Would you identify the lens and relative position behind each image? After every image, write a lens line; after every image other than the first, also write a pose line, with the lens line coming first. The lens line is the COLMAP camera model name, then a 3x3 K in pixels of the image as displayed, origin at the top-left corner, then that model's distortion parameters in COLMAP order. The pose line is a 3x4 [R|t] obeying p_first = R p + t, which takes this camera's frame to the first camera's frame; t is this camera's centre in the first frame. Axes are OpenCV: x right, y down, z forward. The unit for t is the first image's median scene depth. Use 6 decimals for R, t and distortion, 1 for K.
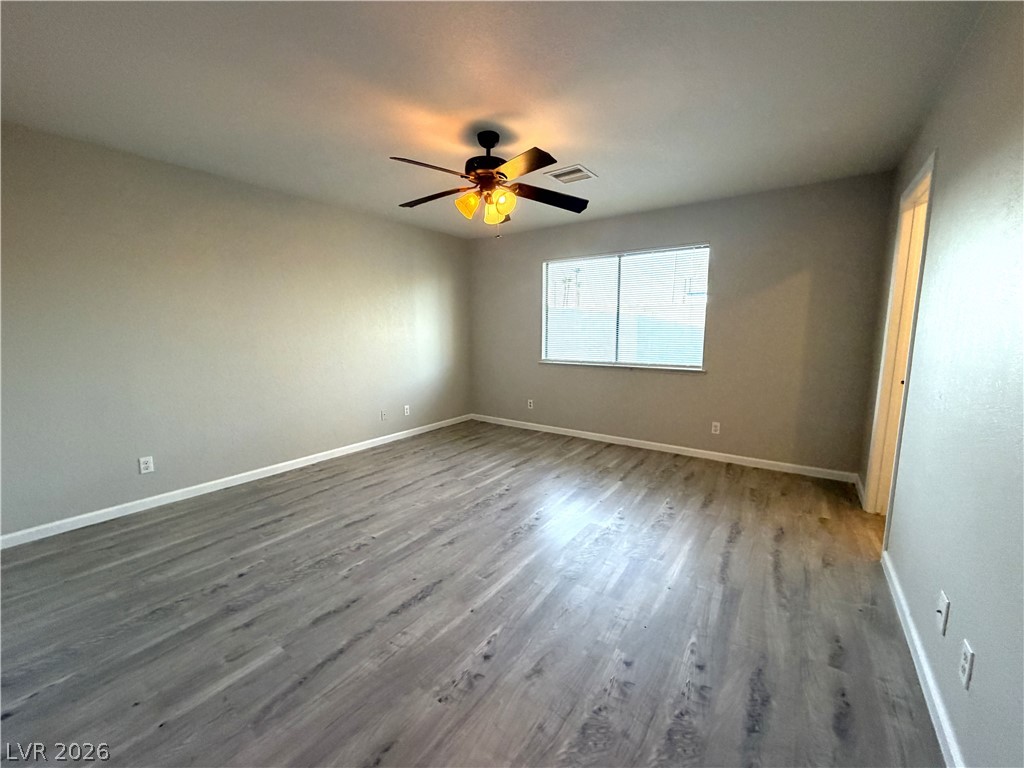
lens RADIAL K [[413.4, 0, 512.0], [0, 413.4, 384.0], [0, 0, 1]] dist [-0.000220, -0.000067]
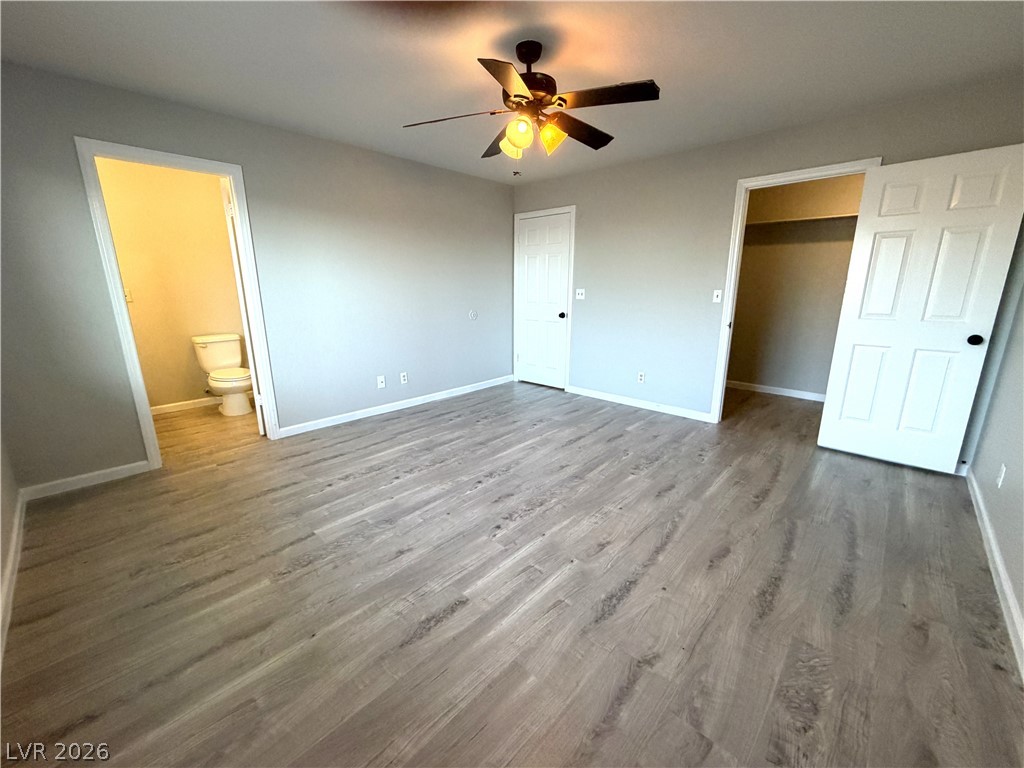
lens RADIAL K [[413.4, 0, 512.0], [0, 413.4, 384.0], [0, 0, 1]] dist [-0.000220, -0.000067]
pose [[-0.991116, -0.027643, 0.130095, -0.160548], [0.021588, 0.931752, 0.362453, -0.289202], [-0.131236, 0.362042, -0.922877, 2.145115]]
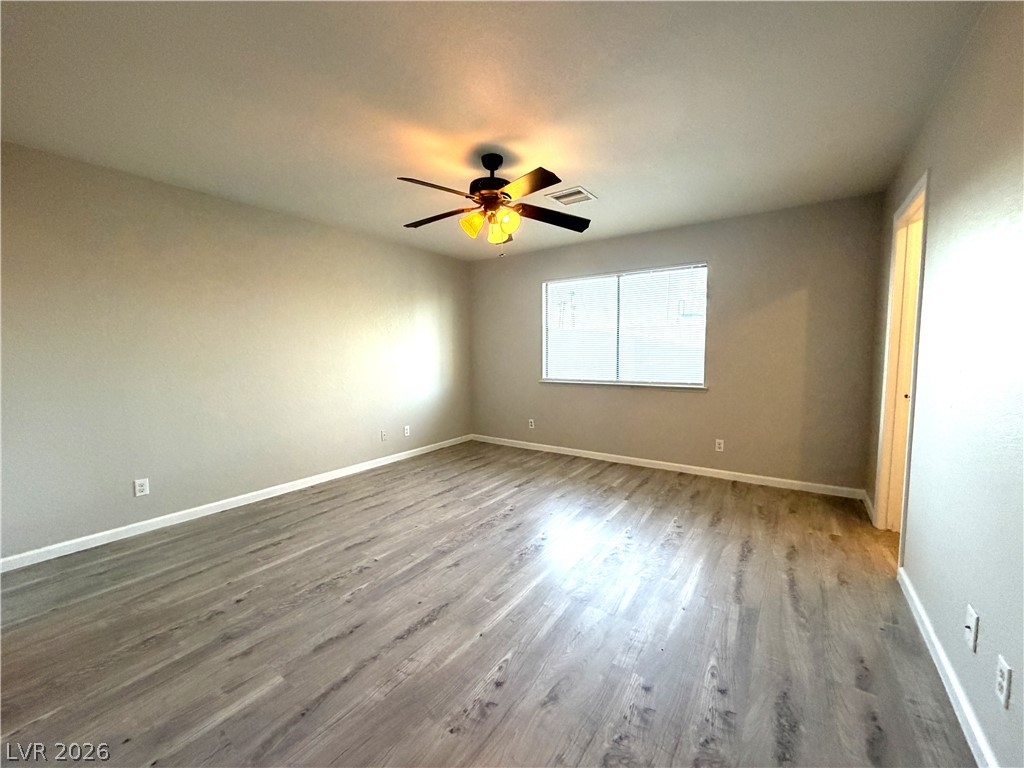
lens RADIAL K [[413.4, 0, 512.0], [0, 413.4, 384.0], [0, 0, 1]] dist [-0.000220, -0.000067]
pose [[0.999924, -0.007135, 0.010024, -0.024394], [0.007671, 0.998480, -0.054575, 0.015659], [-0.009619, 0.054648, 0.998459, 0.007355]]
